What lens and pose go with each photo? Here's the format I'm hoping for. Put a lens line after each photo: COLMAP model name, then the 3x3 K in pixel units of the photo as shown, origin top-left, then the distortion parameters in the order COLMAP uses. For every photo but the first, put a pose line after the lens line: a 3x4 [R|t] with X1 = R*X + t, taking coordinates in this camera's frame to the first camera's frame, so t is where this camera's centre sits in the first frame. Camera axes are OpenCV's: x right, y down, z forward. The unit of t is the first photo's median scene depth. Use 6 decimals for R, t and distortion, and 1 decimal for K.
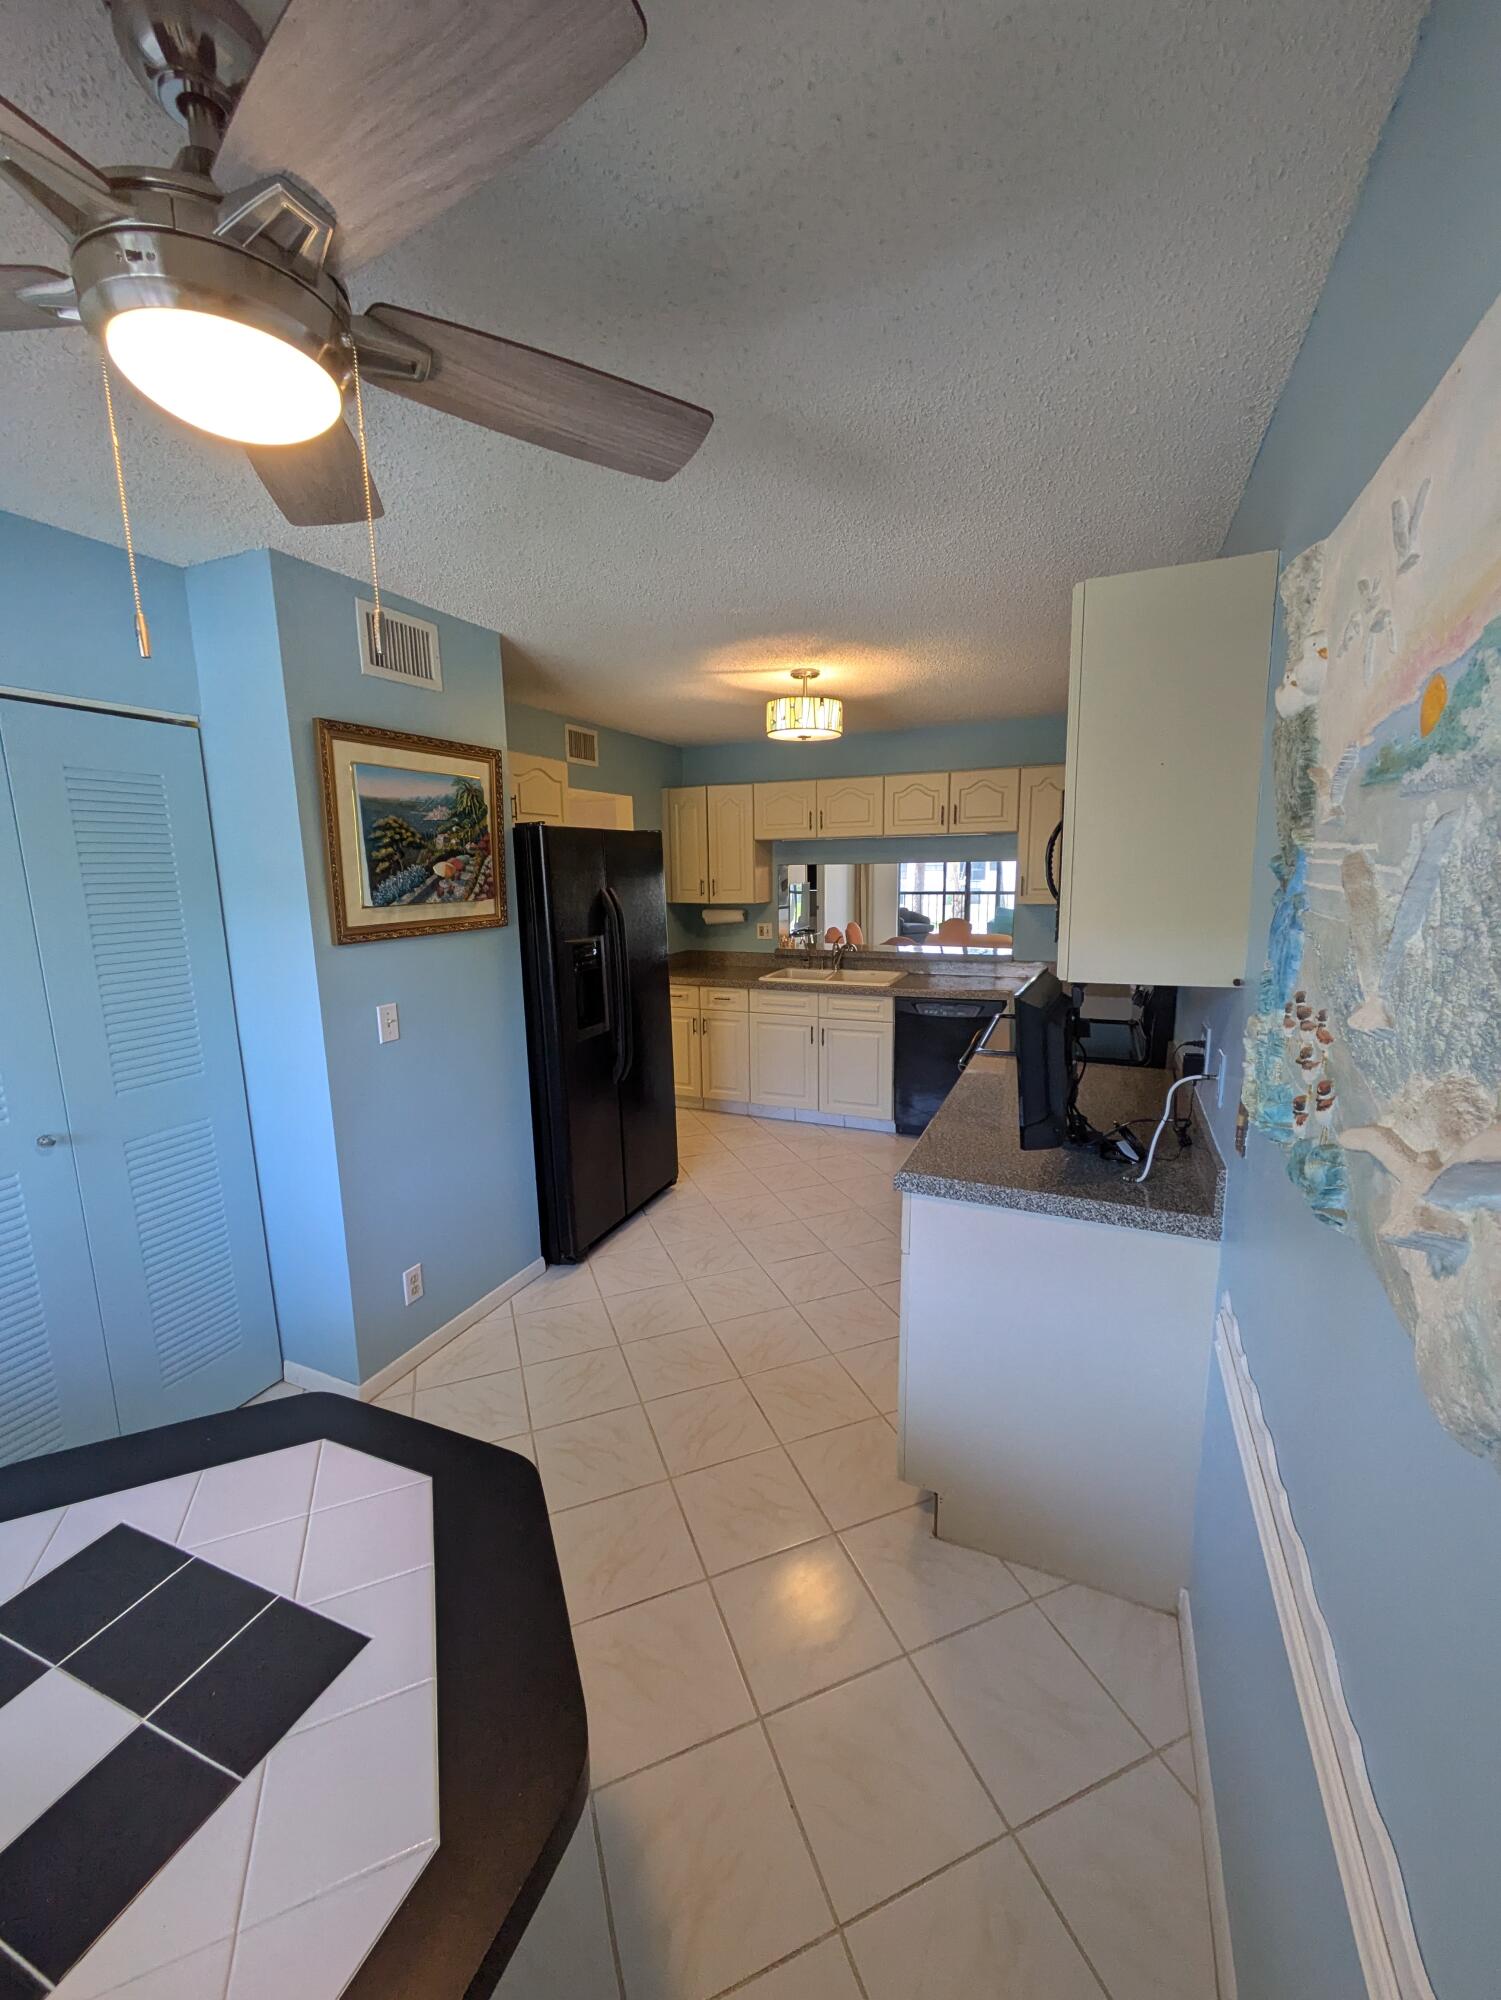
lens RADIAL K [[788.3, 0, 752.0], [0, 788.3, 1005.4], [0, 0, 1]] dist [0.003584, -0.003346]
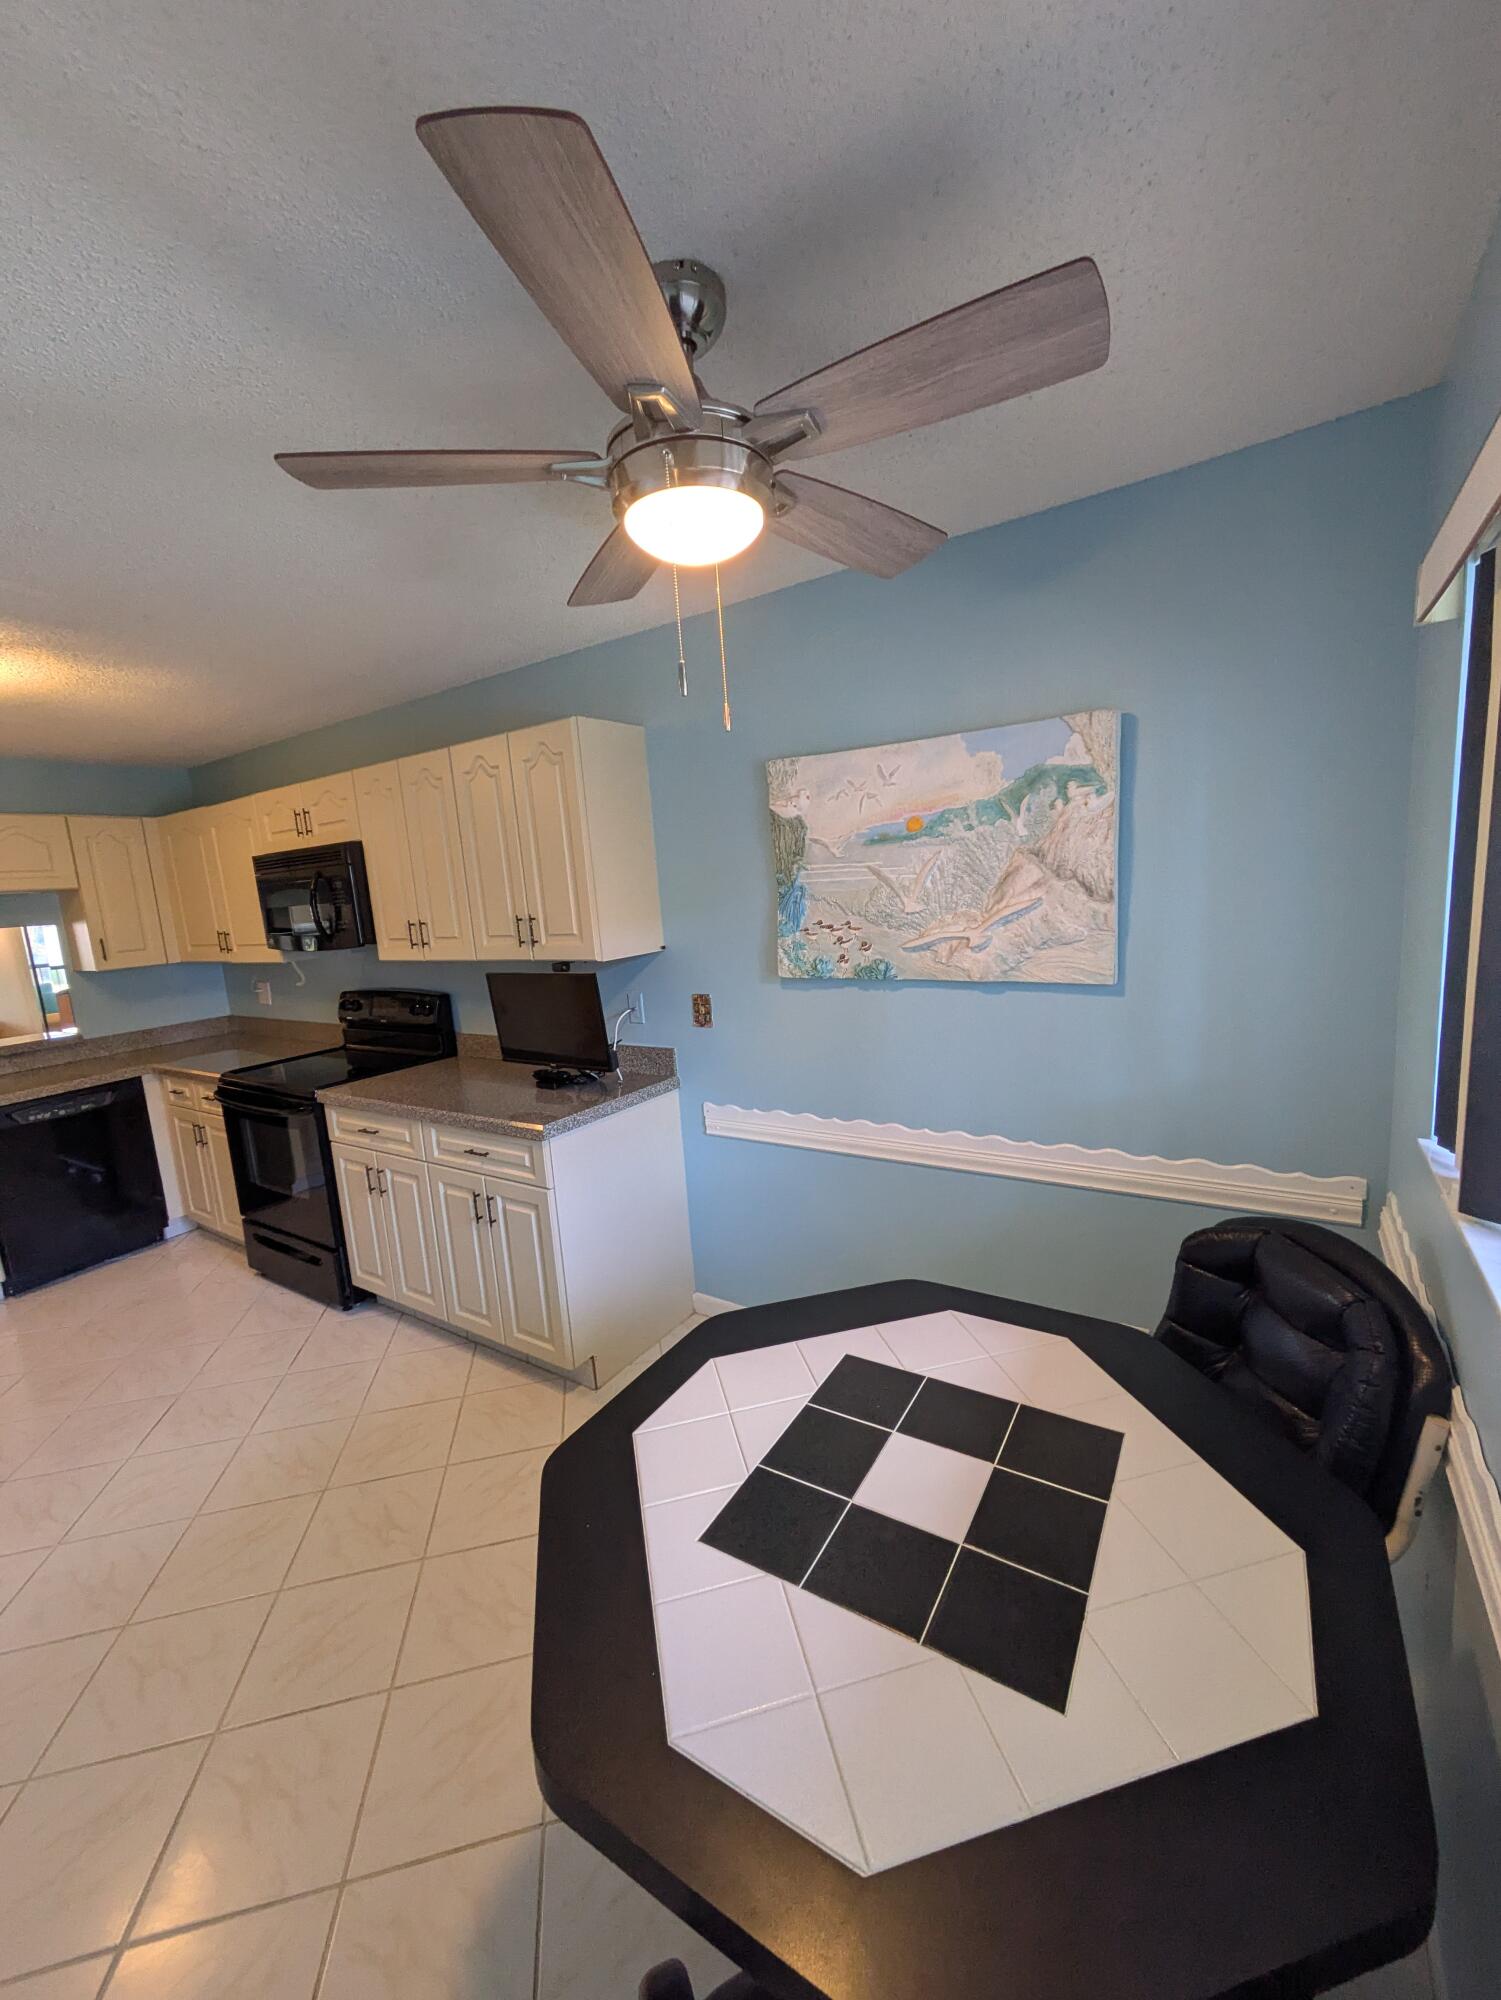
lens RADIAL K [[787.3, 0, 753.2], [0, 787.3, 1002.4], [0, 0, 1]] dist [-0.002520, 0.002500]
pose [[0.169368, -0.147119, 0.974510, -0.377820], [0.235740, 0.966140, 0.104884, -0.015410], [-0.956944, 0.211967, 0.198315, 0.140940]]
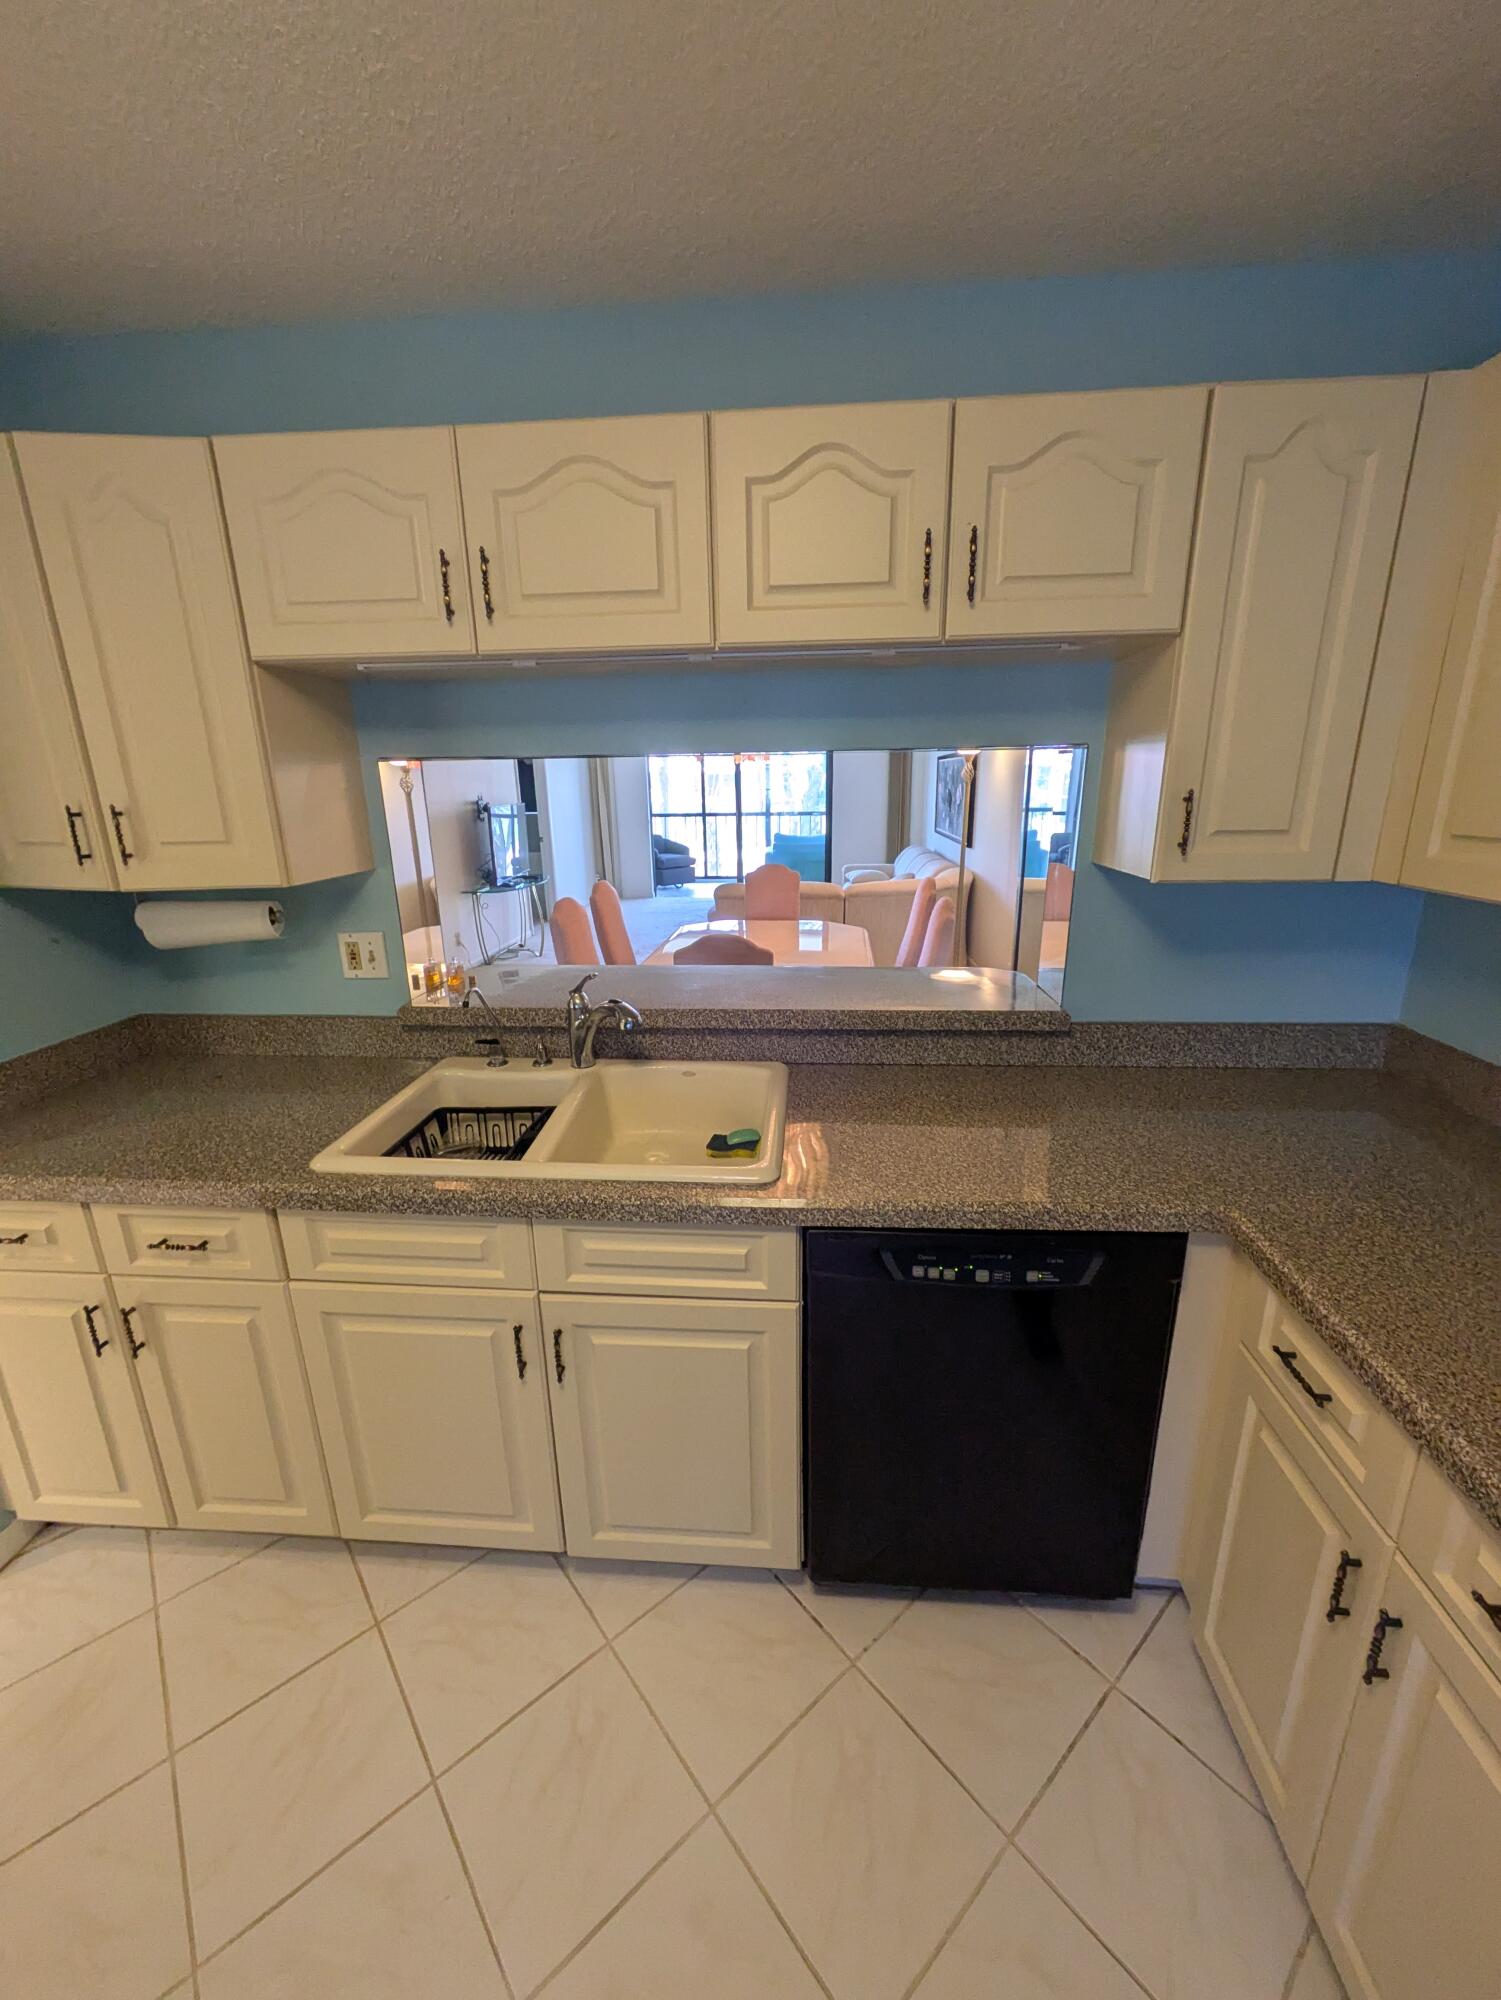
lens RADIAL K [[788.3, 0, 752.0], [0, 788.3, 1005.4], [0, 0, 1]] dist [0.003584, -0.003346]
pose [[0.946486, -0.088688, 0.310319, 0.080123], [0.057691, 0.992509, 0.107695, -0.118078], [-0.317545, -0.084029, 0.944513, 0.726505]]
